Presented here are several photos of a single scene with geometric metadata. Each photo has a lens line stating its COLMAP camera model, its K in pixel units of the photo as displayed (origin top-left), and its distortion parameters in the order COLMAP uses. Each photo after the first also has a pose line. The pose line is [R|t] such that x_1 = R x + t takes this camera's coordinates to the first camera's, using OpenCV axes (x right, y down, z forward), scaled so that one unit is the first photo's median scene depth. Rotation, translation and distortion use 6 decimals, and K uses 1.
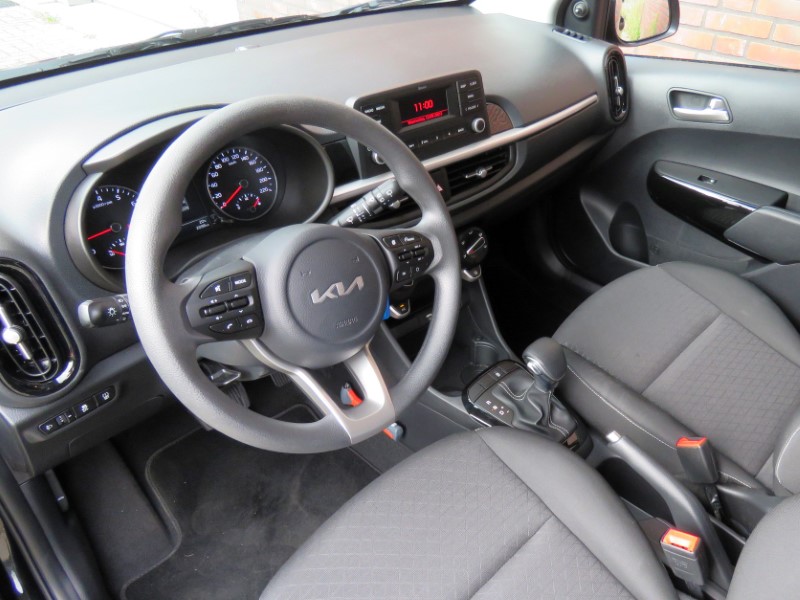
lens RADIAL K [[615.3, 0, 488.1], [0, 615.3, 310.0], [0, 0, 1]] dist [0.001802, -0.000849]
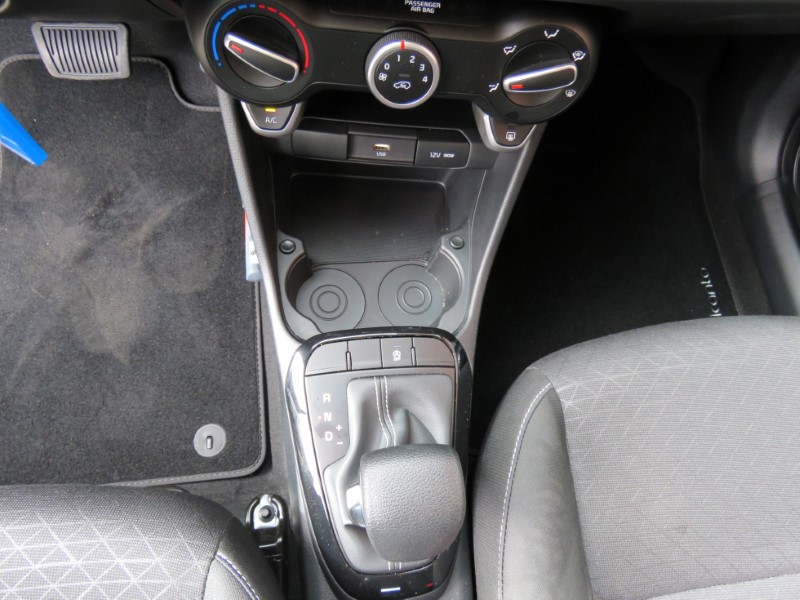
lens RADIAL K [[529.9, 0, 400.0], [0, 529.9, 300.0], [0, 0, 1]] dist [-0.001917, -0.001818]
pose [[0.726874, 0.671451, -0.144249, 0.051862], [-0.496622, 0.658973, 0.564908, -0.164455], [0.474364, -0.338979, 0.812448, 0.747879]]
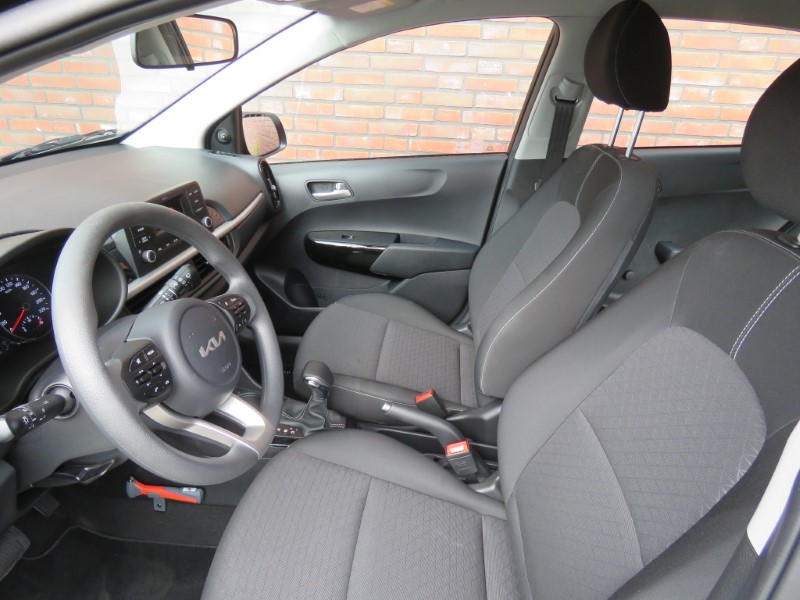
lens RADIAL K [[512.8, 0, 400.0], [0, 512.8, 300.0], [0, 0, 1]] dist [-0.007086, 0.000907]
pose [[0.802791, -0.260395, 0.536397, -0.299812], [0.339903, 0.938972, -0.052886, 0.043267], [-0.489890, 0.224780, 0.842307, -0.054252]]
